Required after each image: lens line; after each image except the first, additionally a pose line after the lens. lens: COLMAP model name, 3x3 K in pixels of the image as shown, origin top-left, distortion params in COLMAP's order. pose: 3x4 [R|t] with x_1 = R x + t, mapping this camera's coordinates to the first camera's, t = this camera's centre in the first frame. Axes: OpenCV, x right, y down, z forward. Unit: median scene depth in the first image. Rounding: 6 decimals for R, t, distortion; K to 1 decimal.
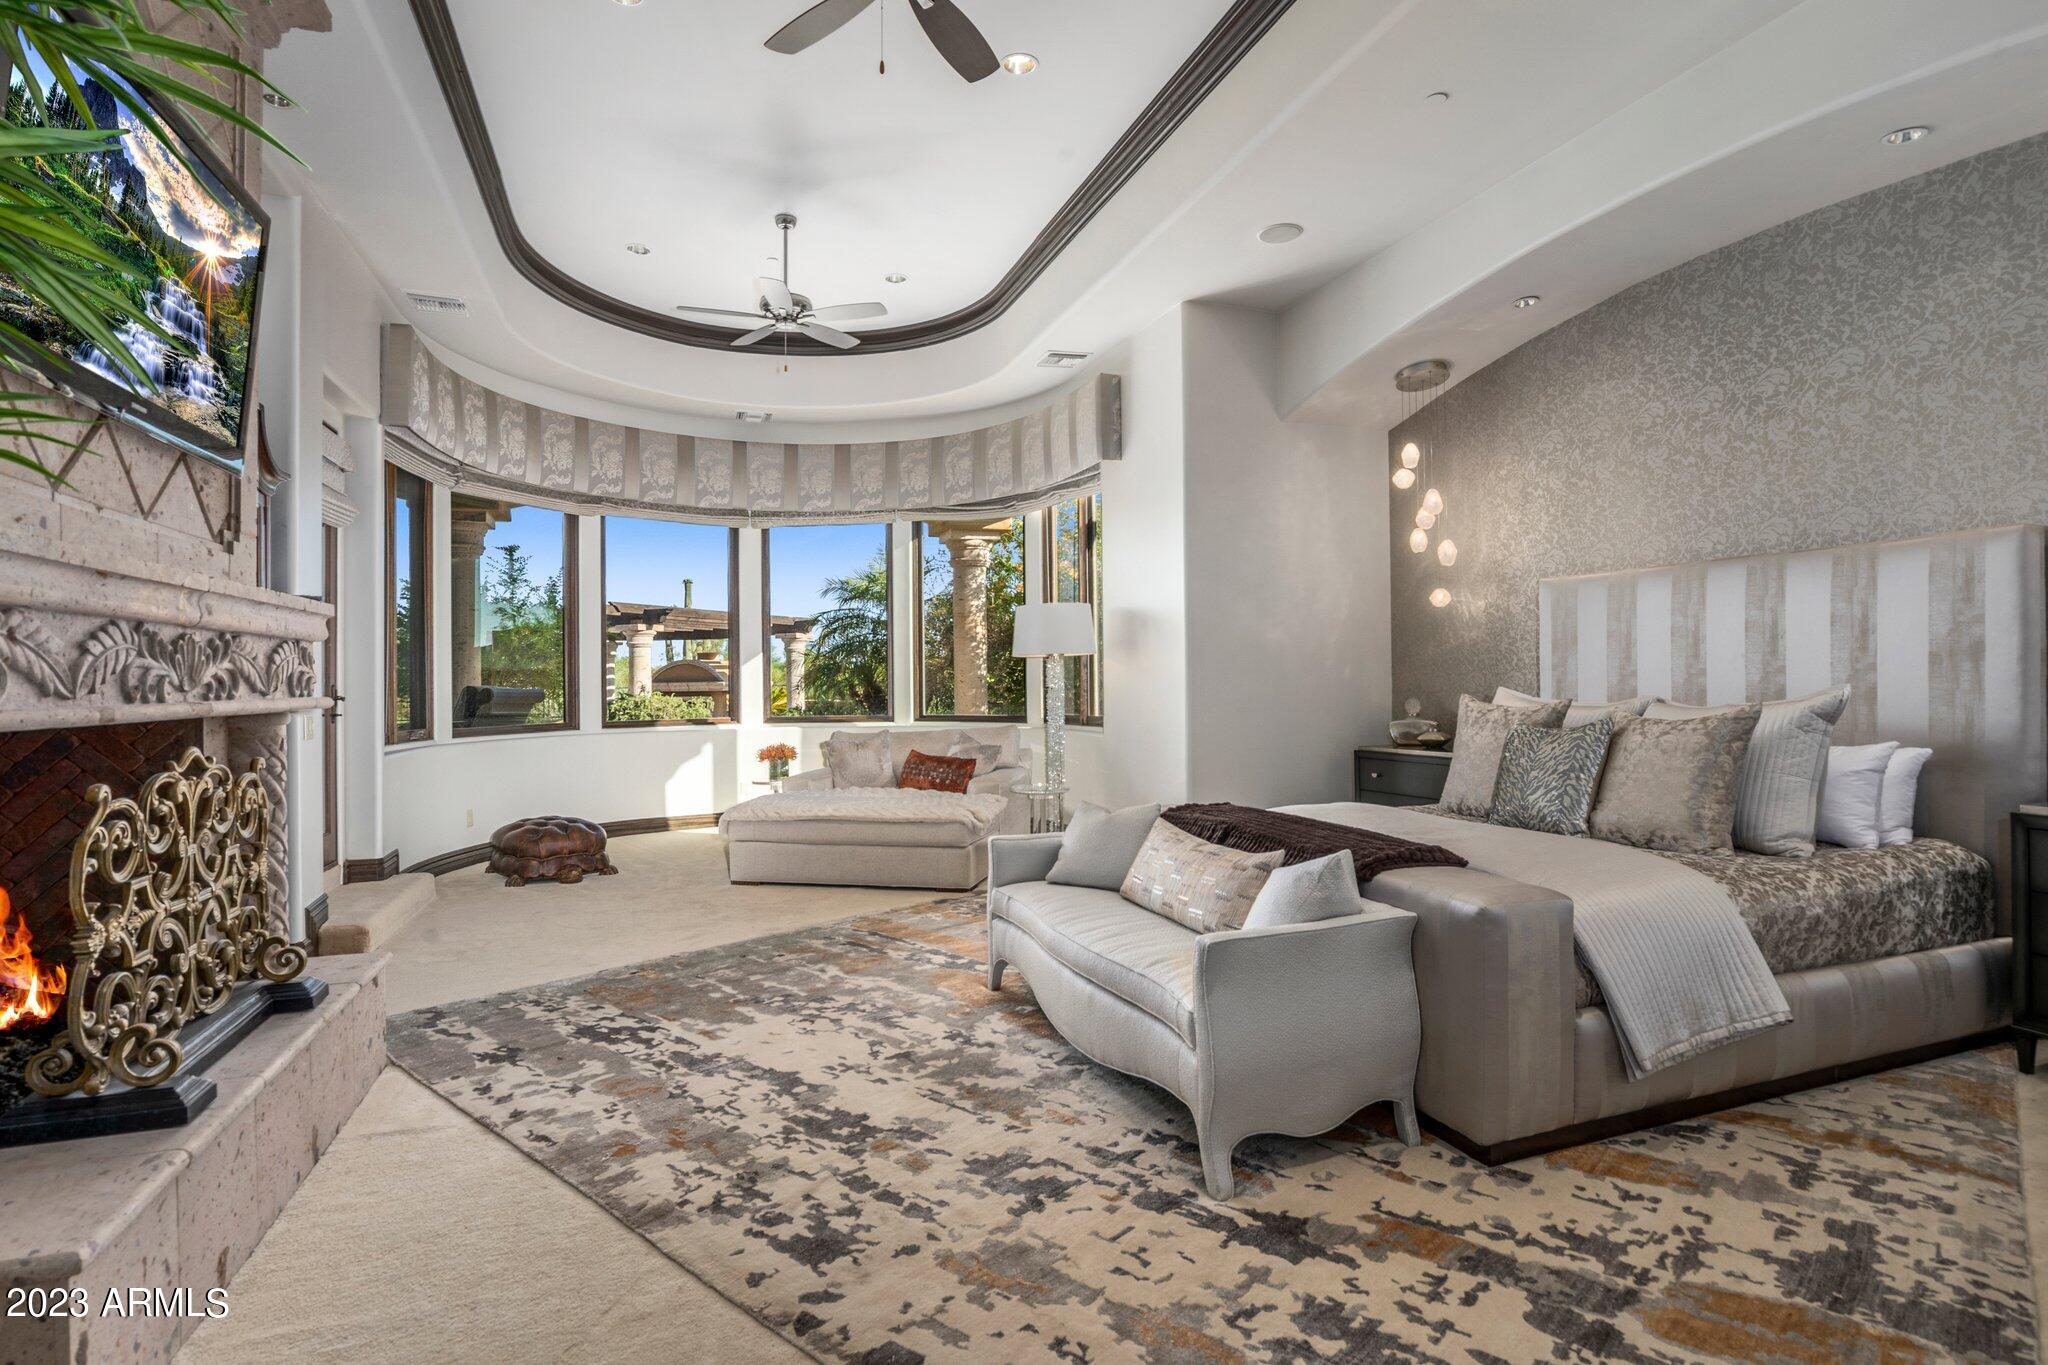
lens RADIAL K [[977.3, 0, 1037.7], [0, 977.3, 668.7], [0, 0, 1]] dist [-0.033058, 0.007371]
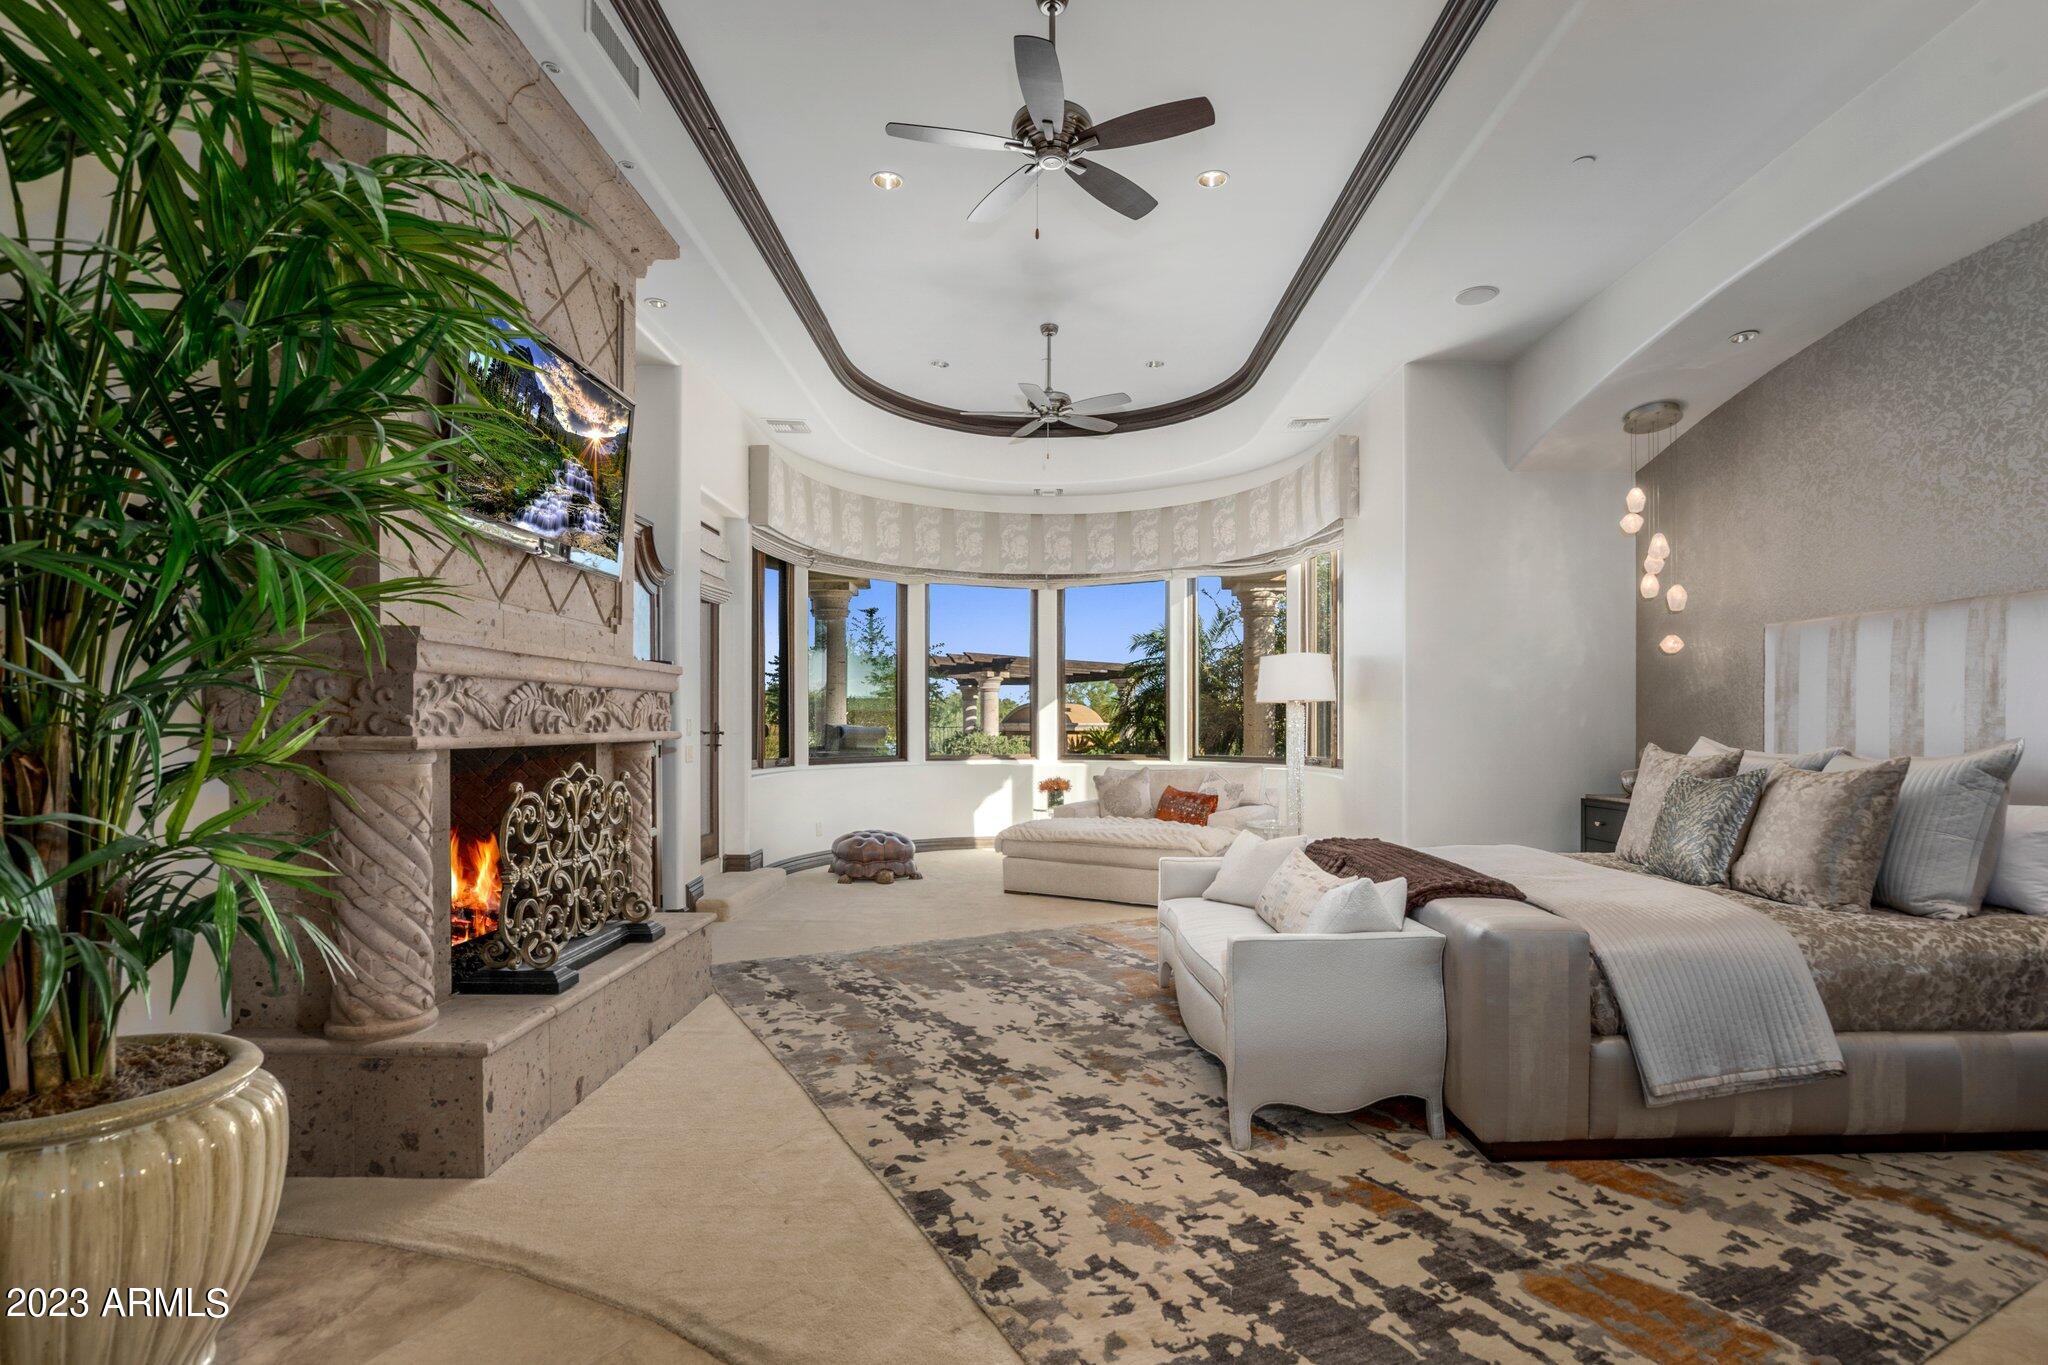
lens RADIAL K [[945.7, 0, 1079.6], [0, 945.7, 722.7], [0, 0, 1]] dist [-0.032961, 0.007888]
pose [[0.949641, 0.009763, -0.313188, 0.266005], [-0.006031, 0.999899, 0.012882, -0.005118], [0.313282, -0.010345, 0.949604, -0.137409]]
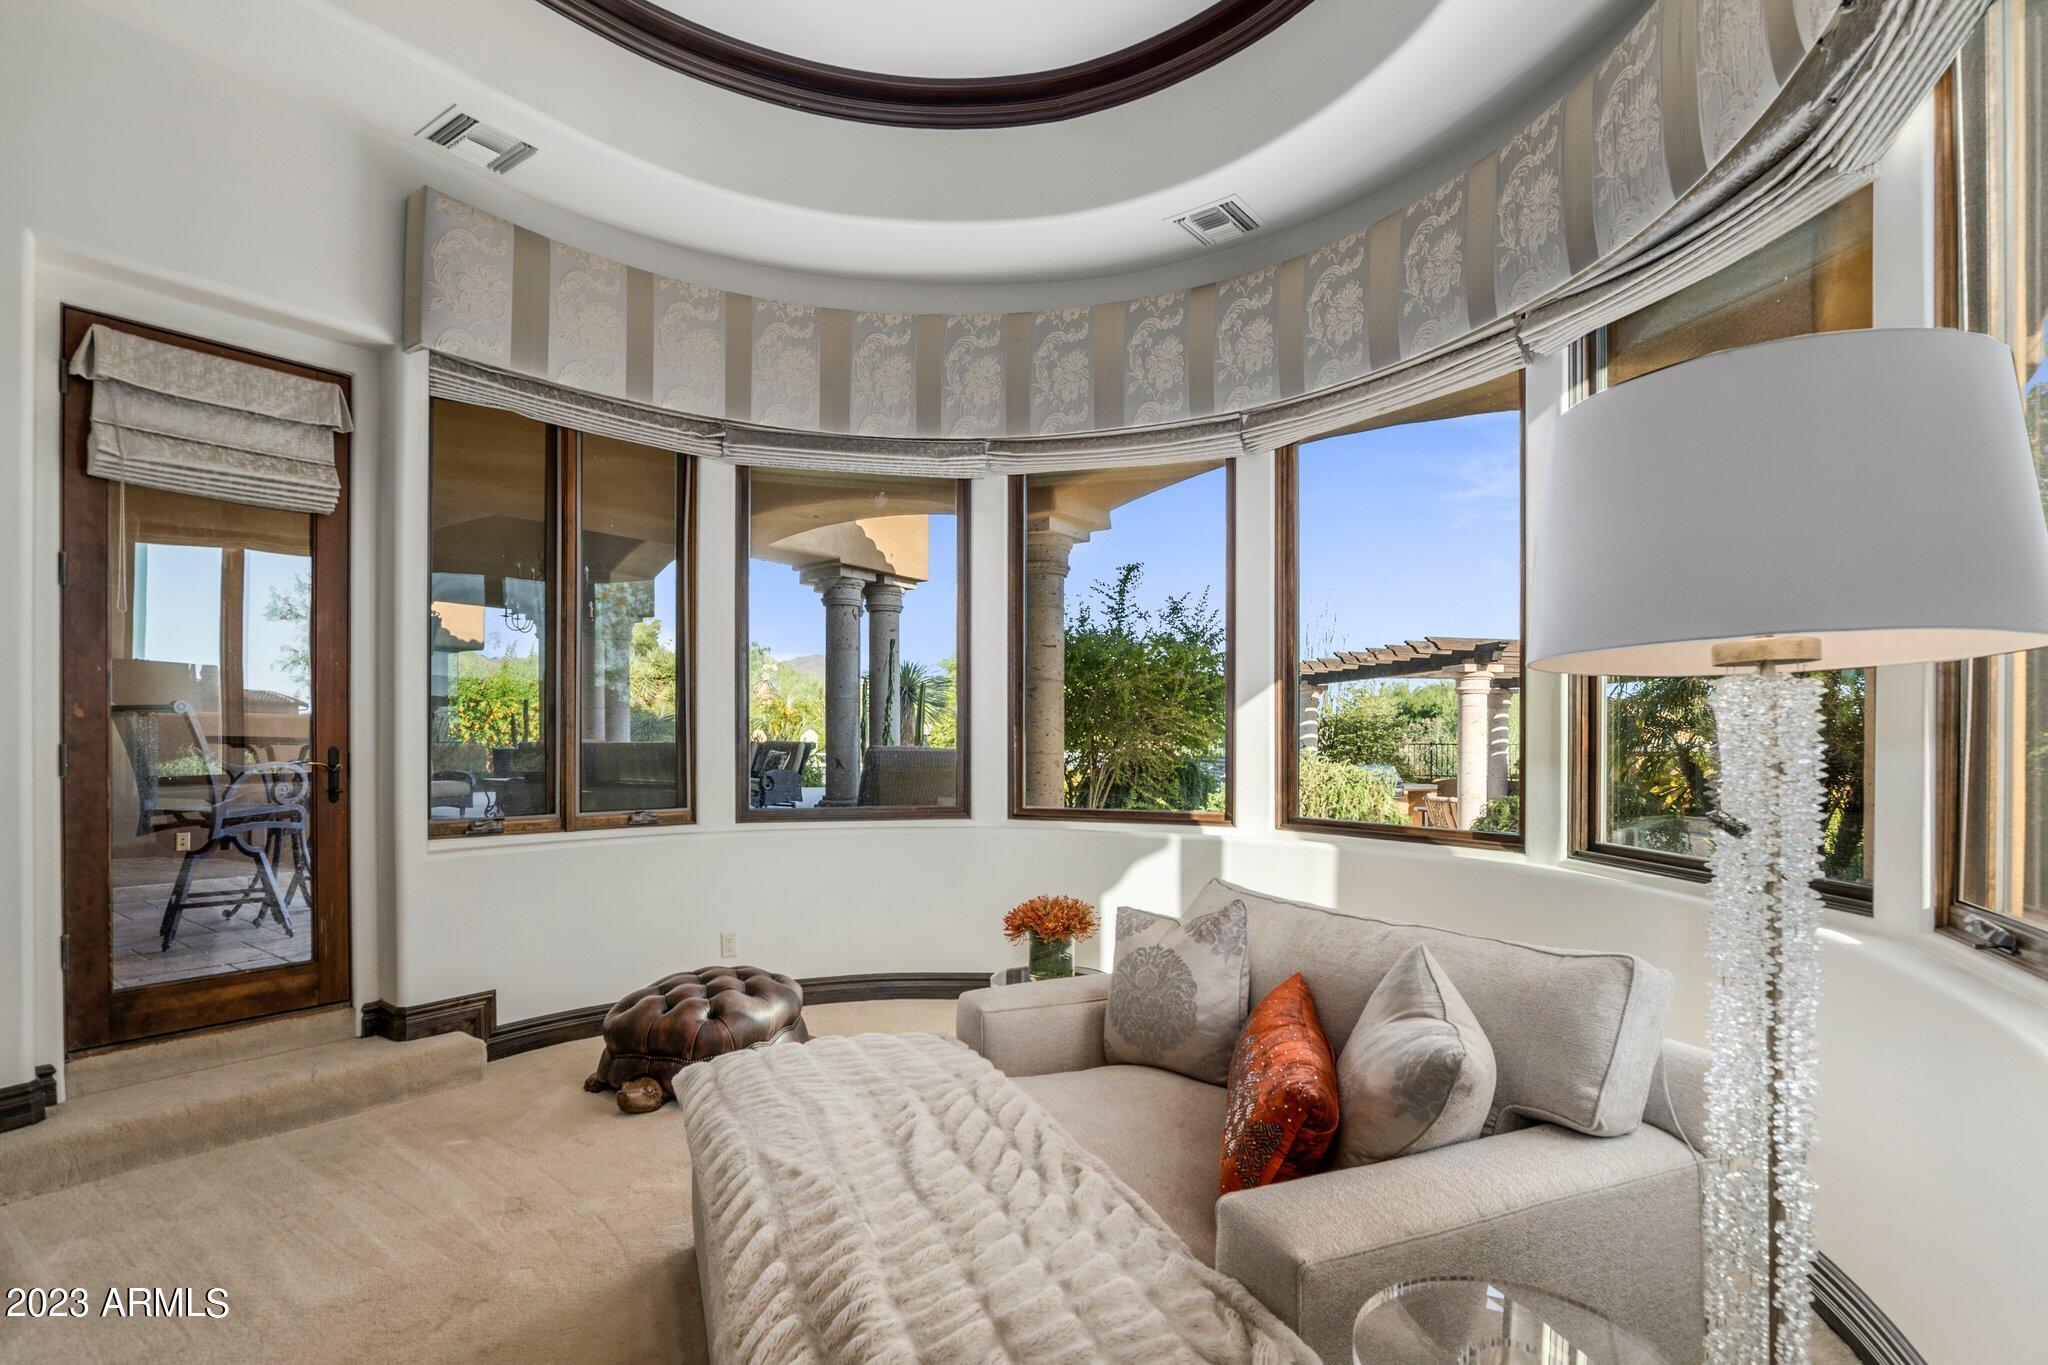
lens RADIAL K [[1003.2, 0, 1024.8], [0, 1003.2, 723.0], [0, 0, 1]] dist [-0.042759, 0.008144]
pose [[0.578035, 0.004280, -0.816001, 0.204871], [-0.002754, 0.999991, 0.003294, -0.005134], [0.816008, 0.000343, 0.578041, 1.751088]]
